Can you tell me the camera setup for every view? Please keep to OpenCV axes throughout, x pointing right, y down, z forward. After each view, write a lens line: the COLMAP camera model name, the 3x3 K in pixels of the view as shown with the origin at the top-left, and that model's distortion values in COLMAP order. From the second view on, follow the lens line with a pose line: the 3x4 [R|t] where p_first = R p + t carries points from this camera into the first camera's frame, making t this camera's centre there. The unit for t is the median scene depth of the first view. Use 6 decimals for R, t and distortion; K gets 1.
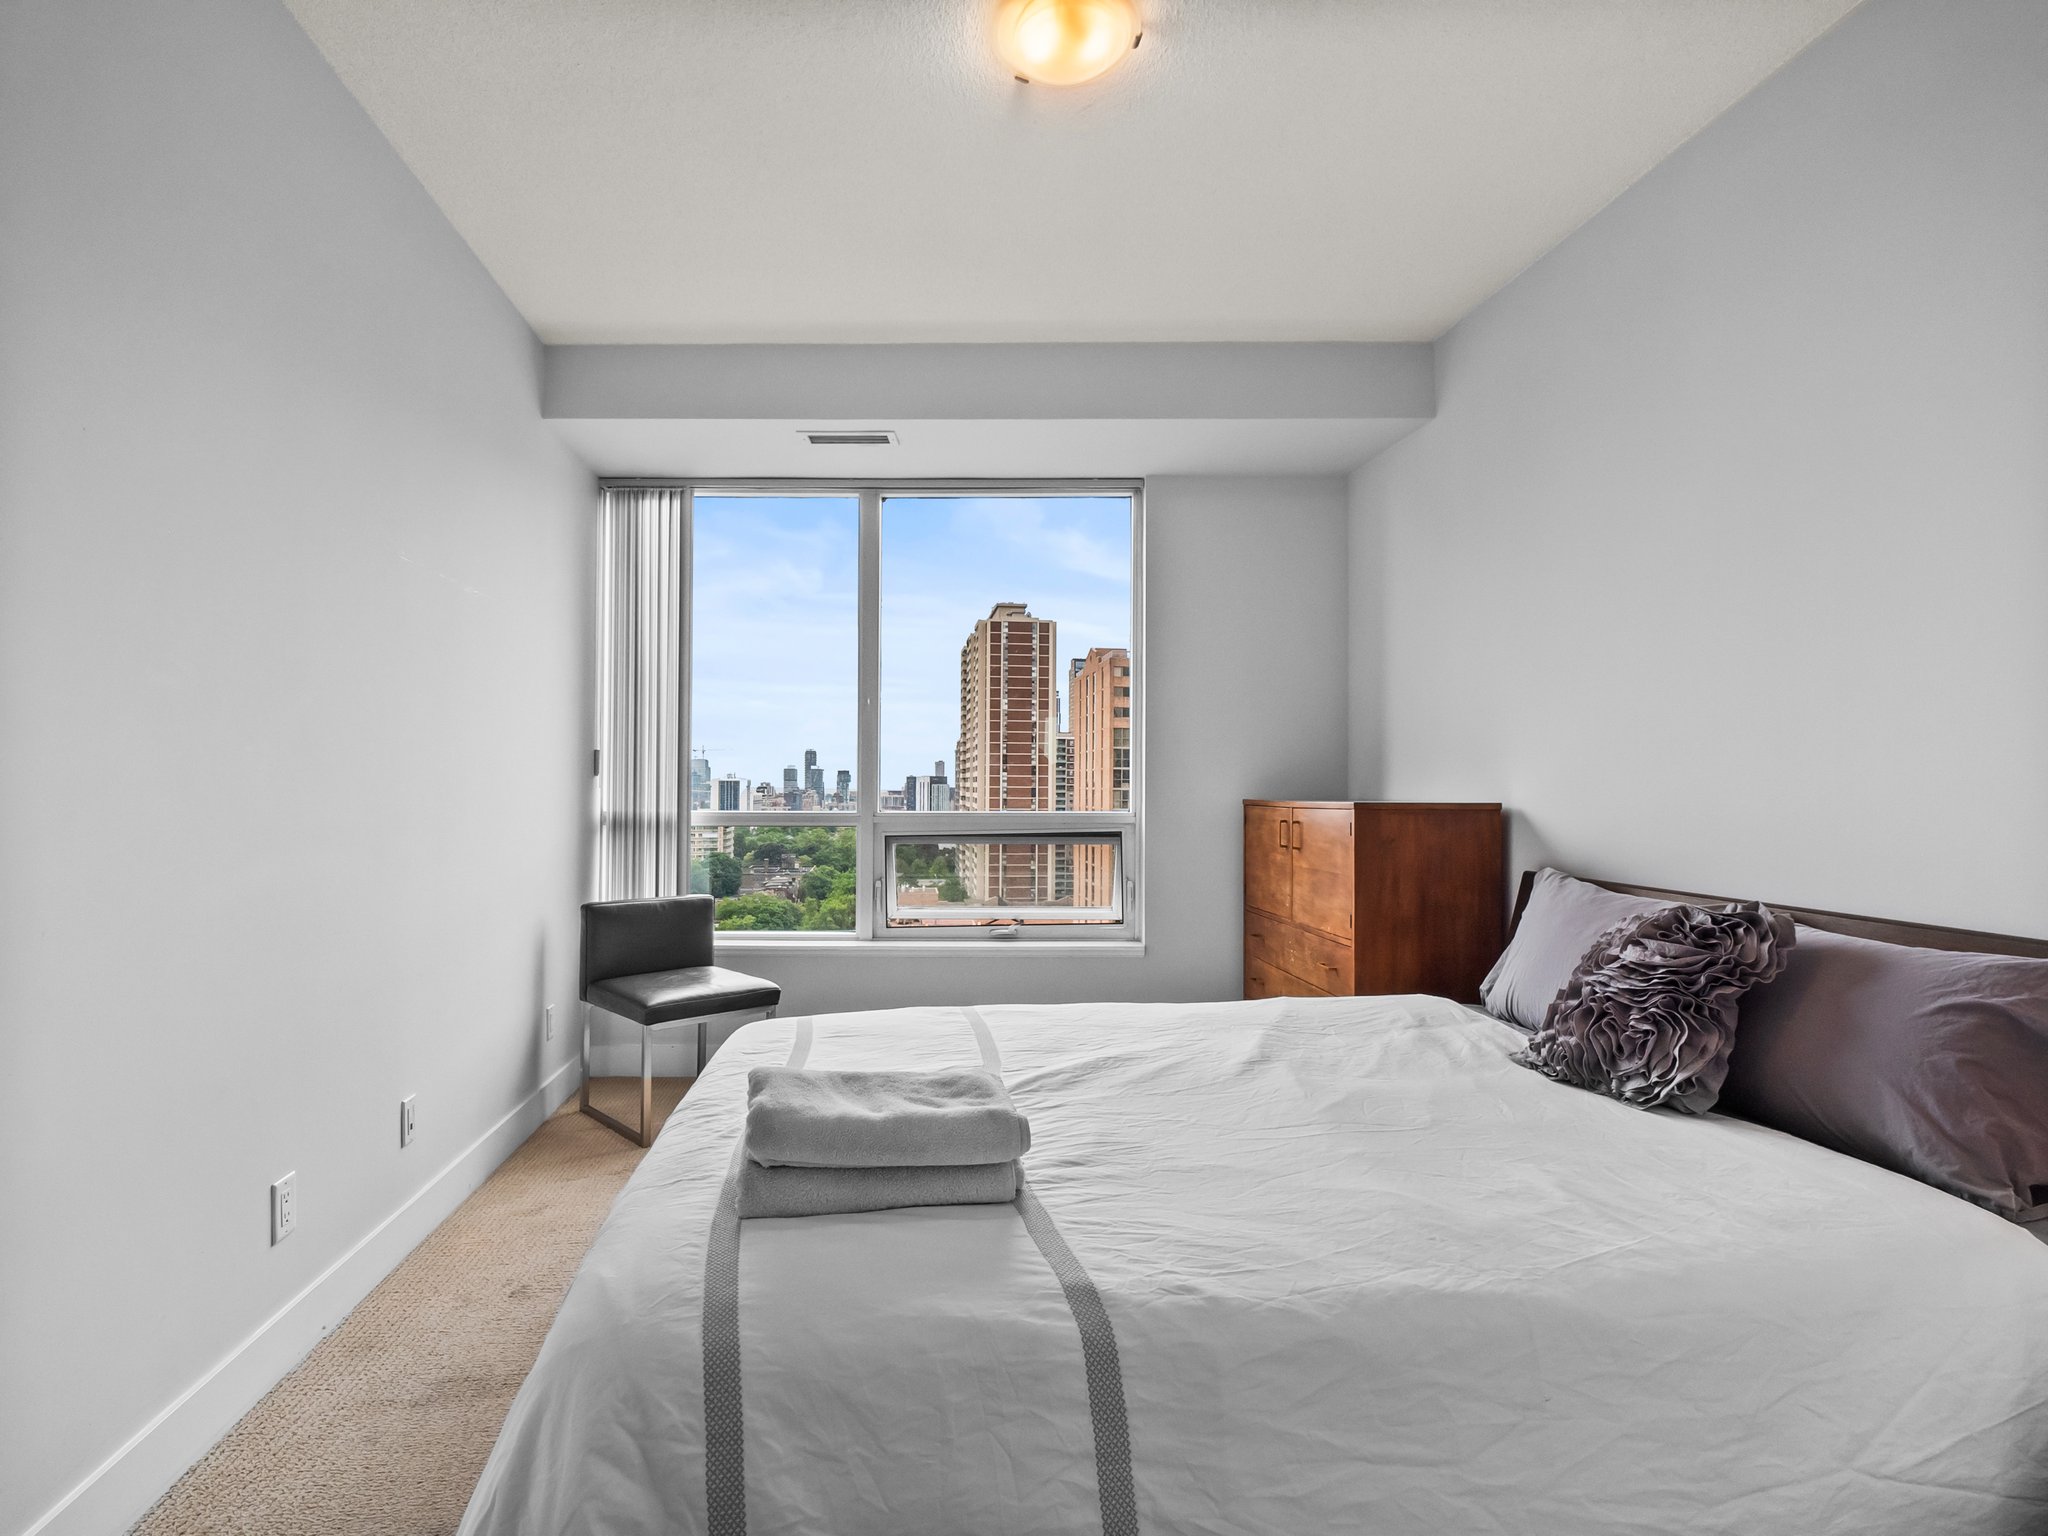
lens RADIAL K [[998.1, 0, 1022.6], [0, 998.1, 770.6], [0, 0, 1]] dist [-0.013763, -0.001227]
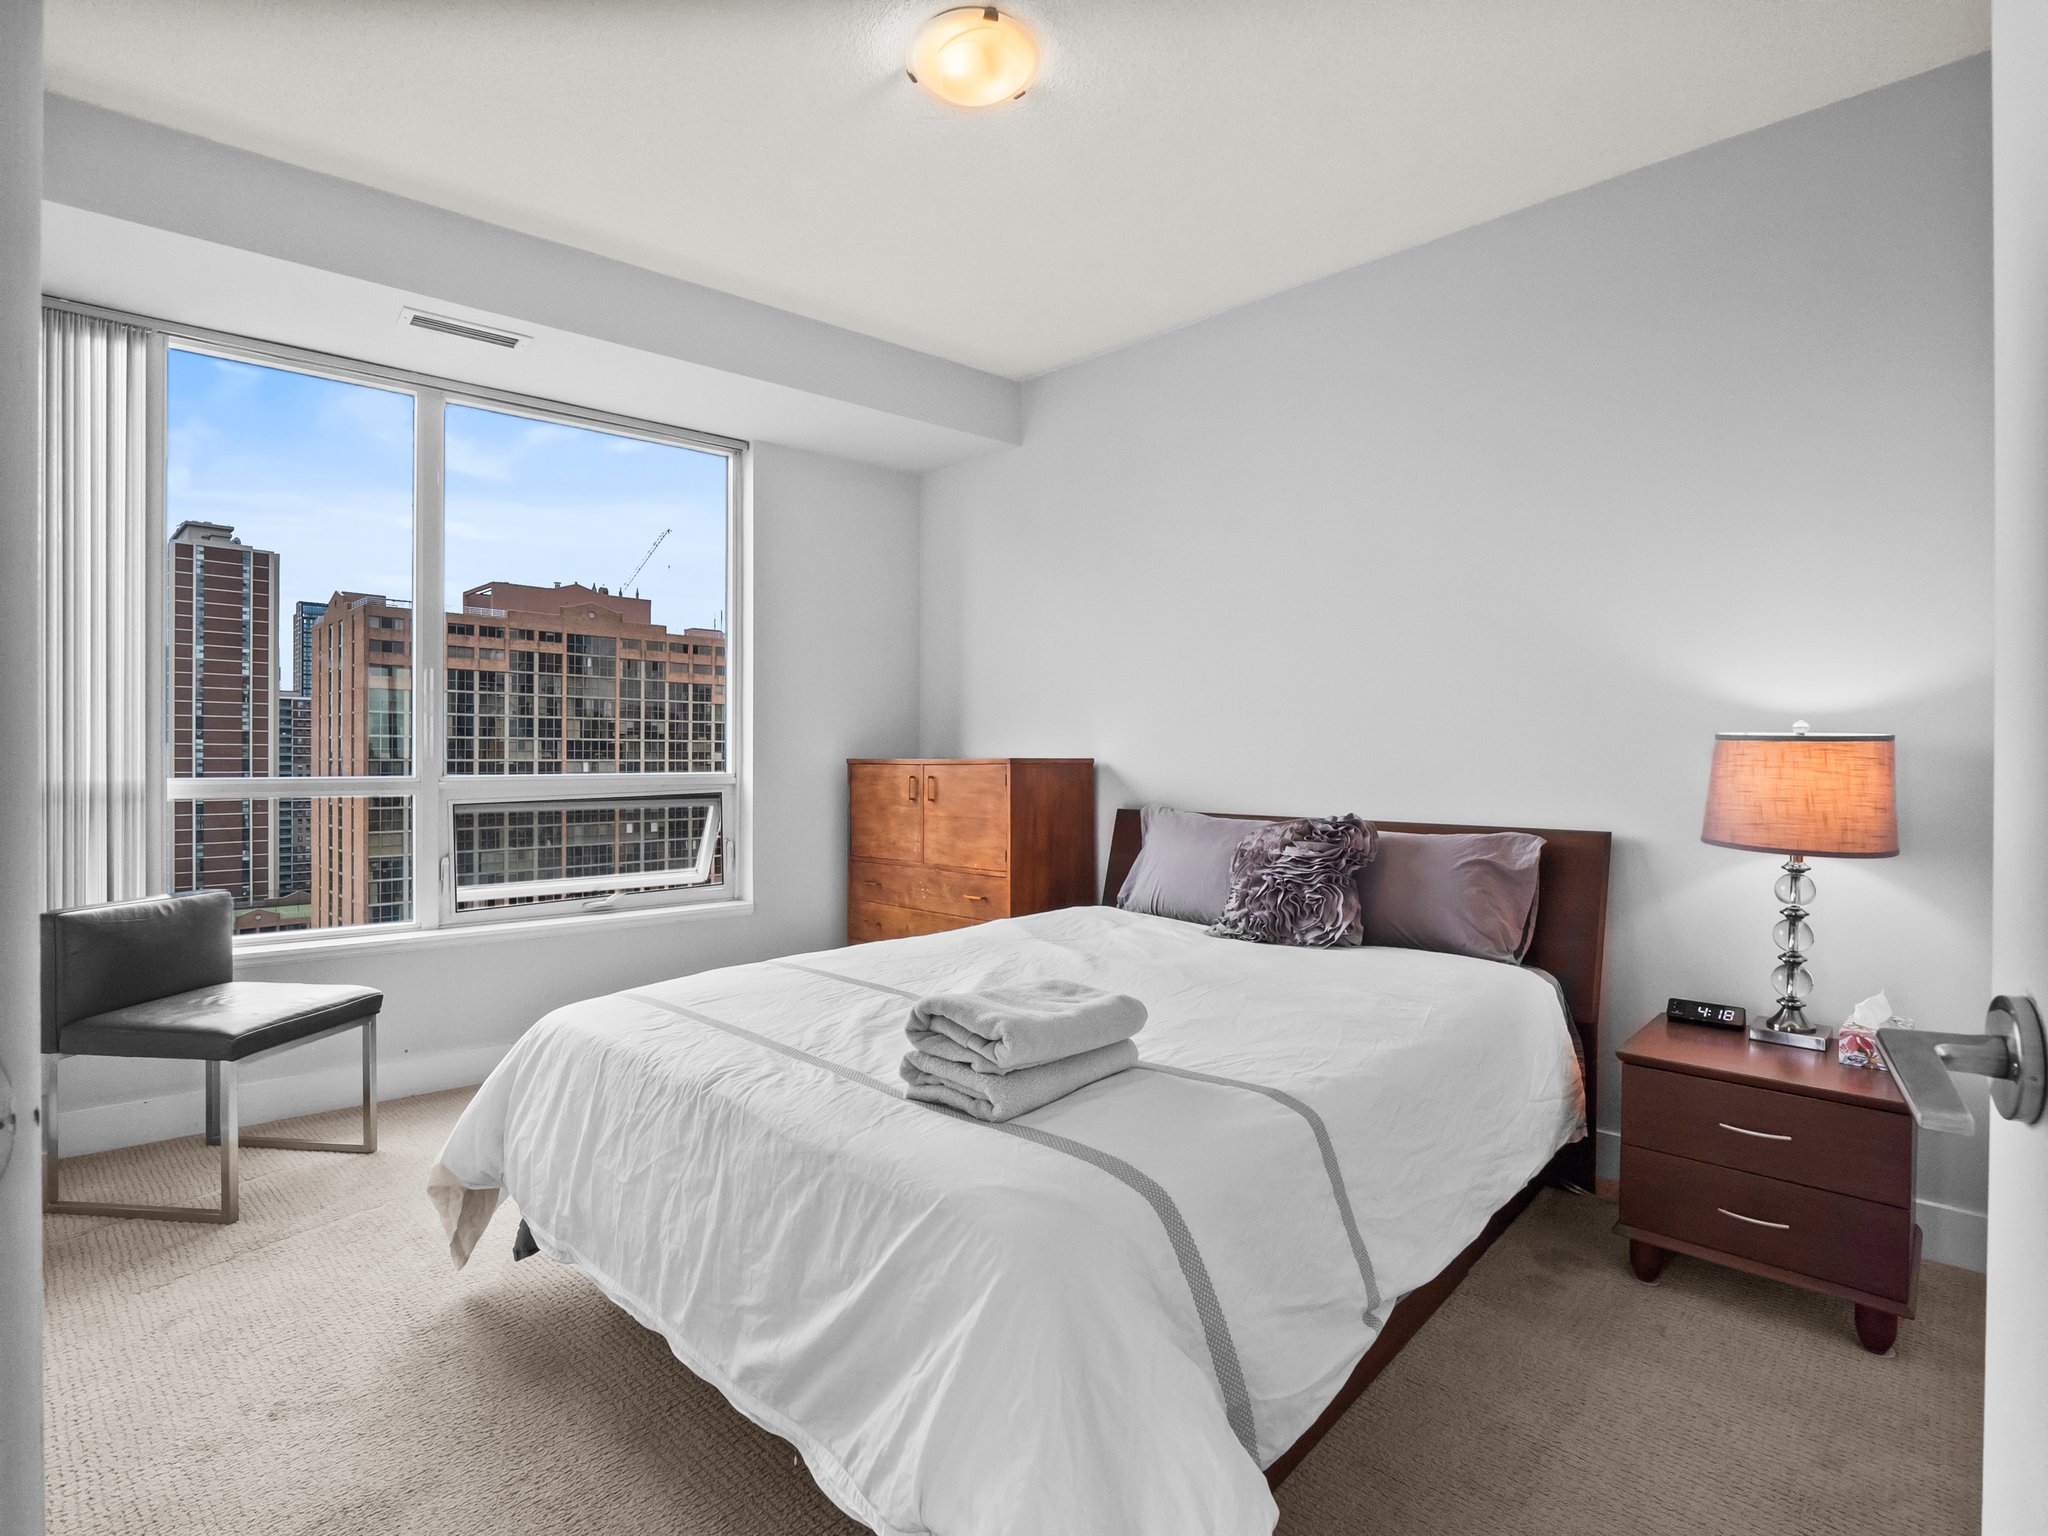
lens RADIAL K [[986.3, 0, 1017.0], [0, 986.3, 762.1], [0, 0, 1]] dist [0.000082, -0.010282]
pose [[0.773823, -0.006201, 0.633372, -0.337867], [-0.007345, 0.999797, 0.018762, 0.011676], [-0.633360, -0.019171, 0.773620, 0.054631]]
